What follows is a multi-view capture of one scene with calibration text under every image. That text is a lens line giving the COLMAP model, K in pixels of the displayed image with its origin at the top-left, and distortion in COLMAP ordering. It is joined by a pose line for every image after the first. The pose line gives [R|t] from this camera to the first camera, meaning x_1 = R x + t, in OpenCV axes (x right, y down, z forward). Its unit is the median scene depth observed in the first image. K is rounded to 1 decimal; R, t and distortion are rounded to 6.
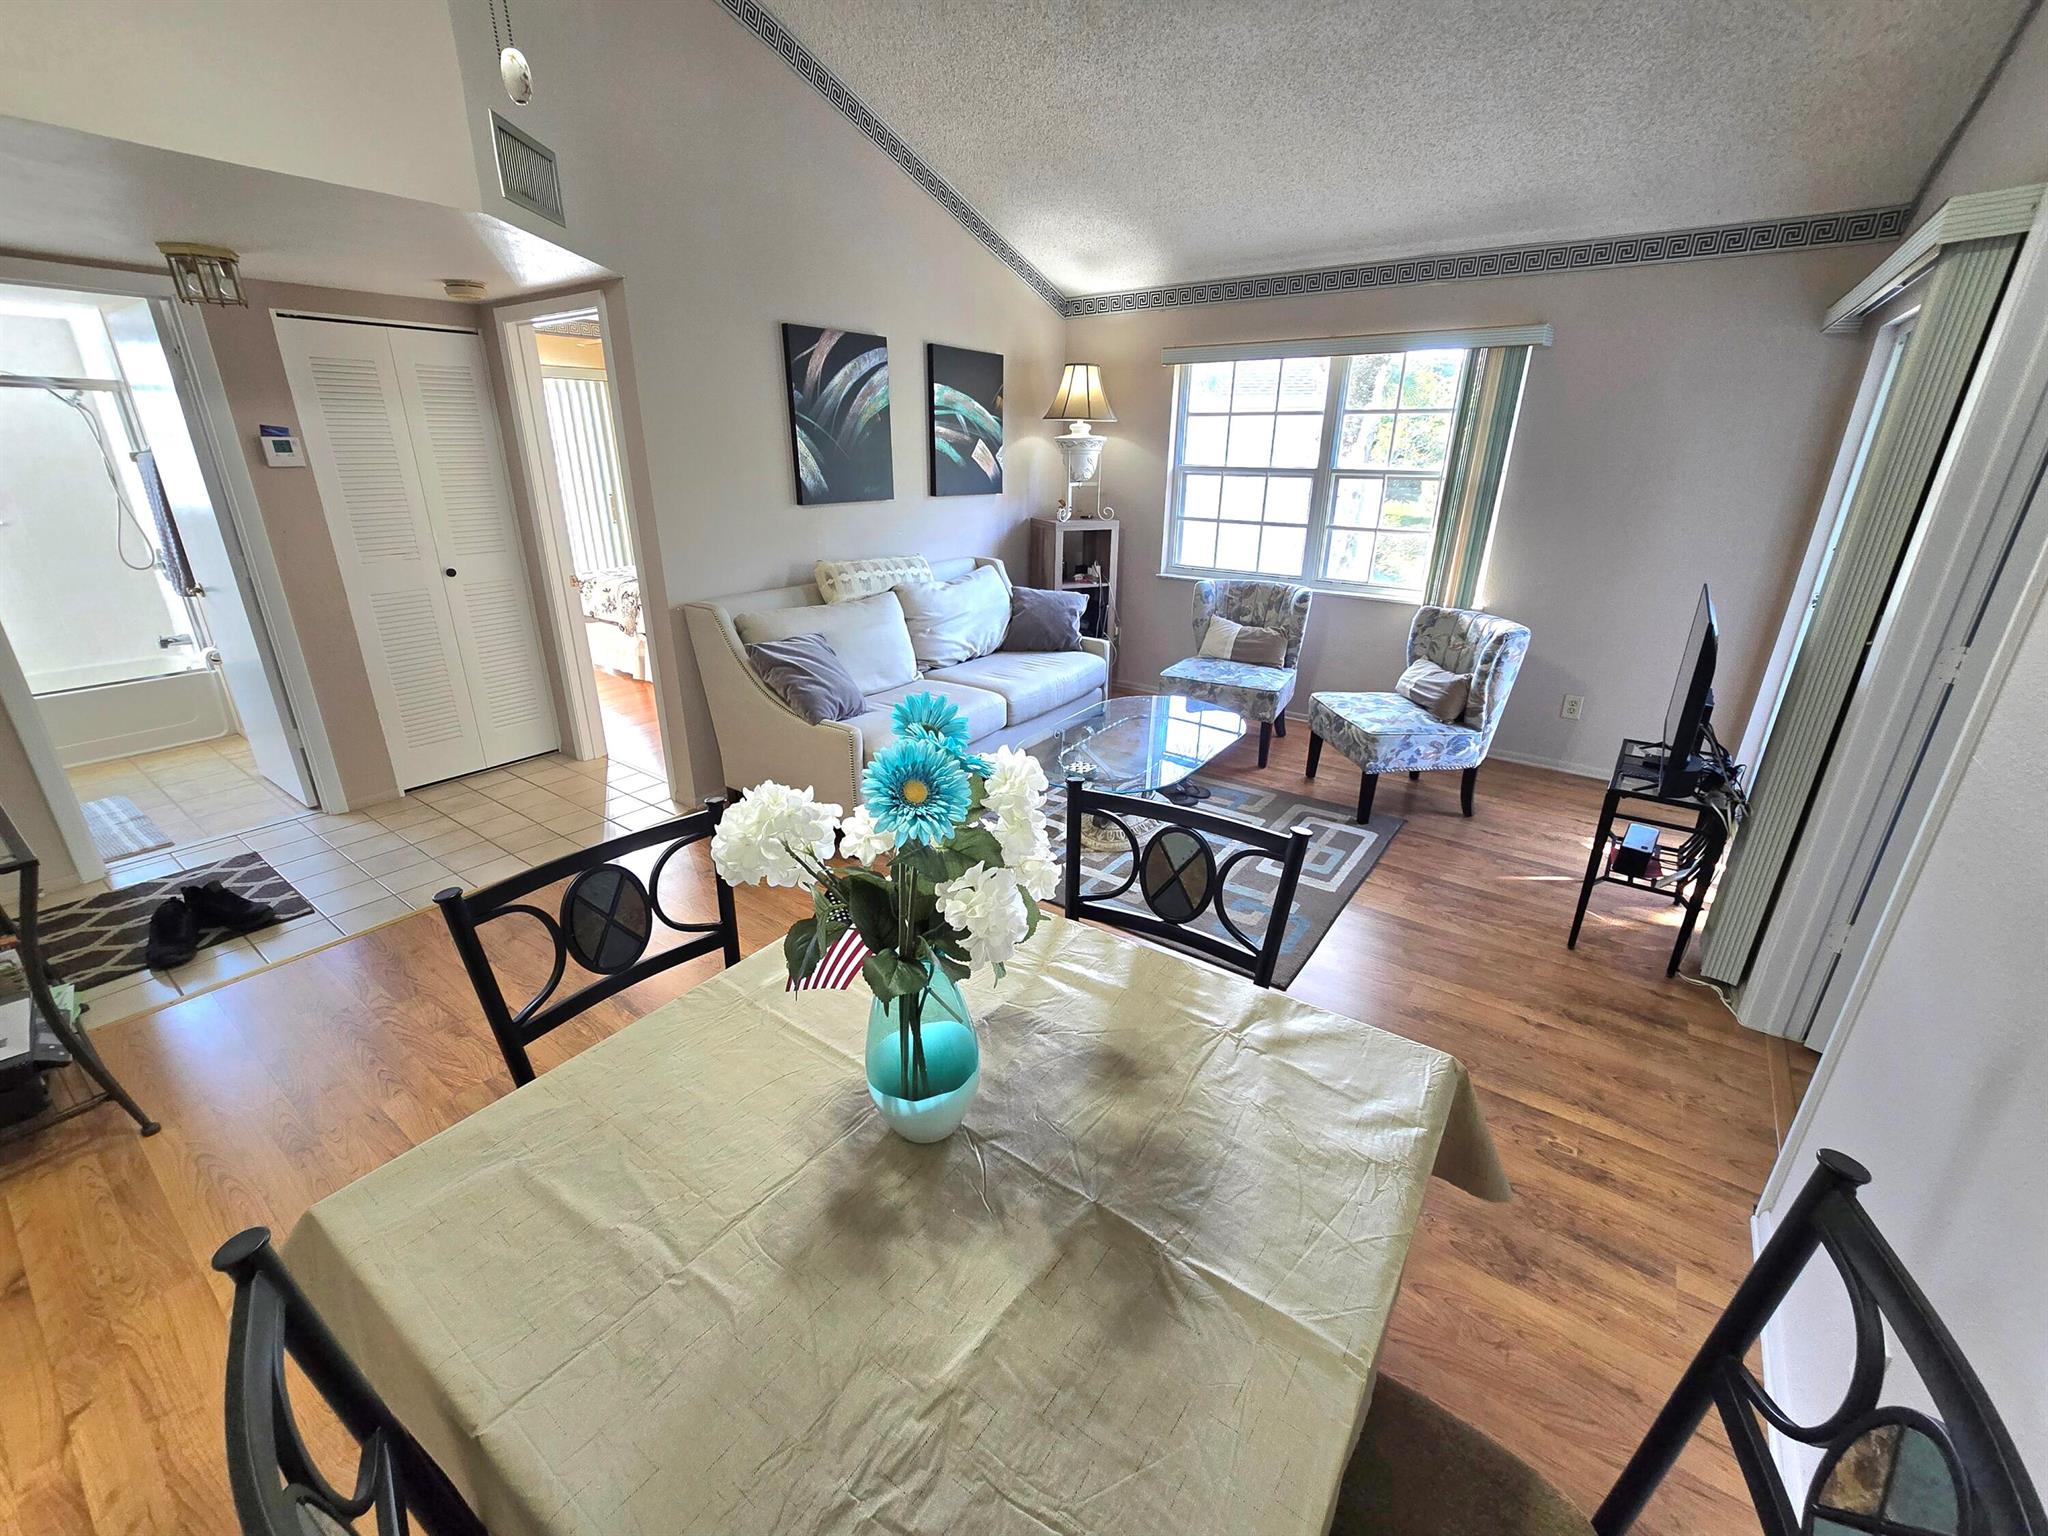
lens RADIAL K [[838.6, 0, 1024.0], [0, 838.6, 768.0], [0, 0, 1]] dist [-0.000042, 0.000042]
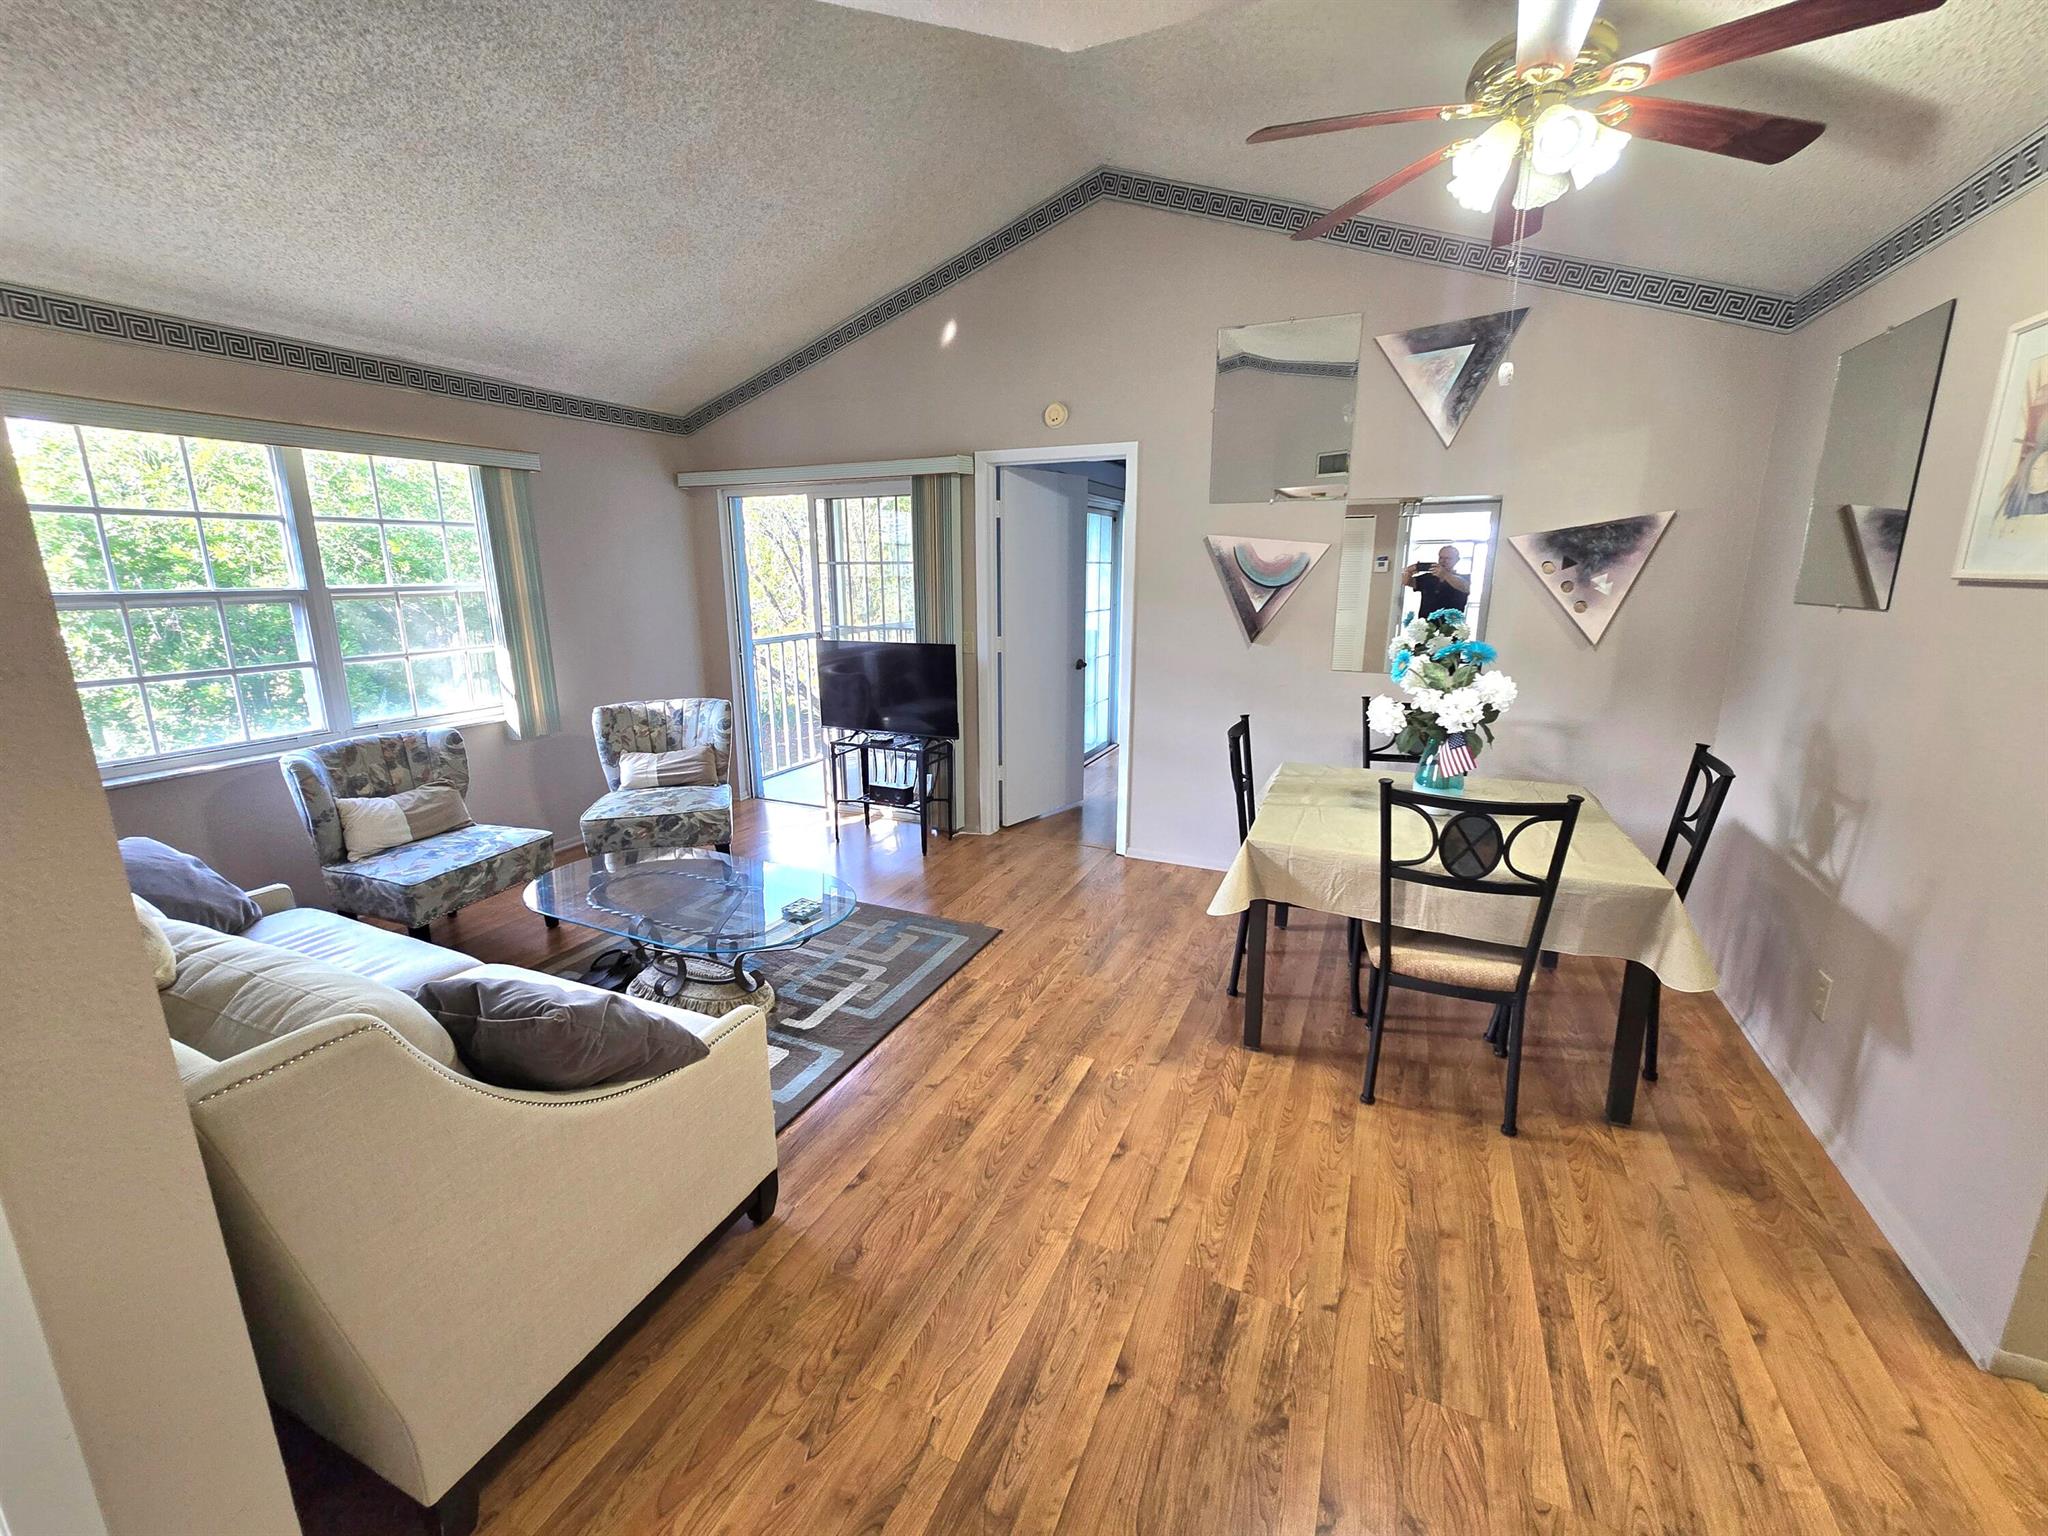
lens RADIAL K [[838.6, 0, 1024.0], [0, 838.6, 768.0], [0, 0, 1]] dist [-0.000042, 0.000042]
pose [[-0.210042, -0.229068, 0.950479, -0.642744], [0.356997, 0.887070, 0.292677, -0.247779], [-0.910184, 0.400793, -0.104545, 0.676066]]
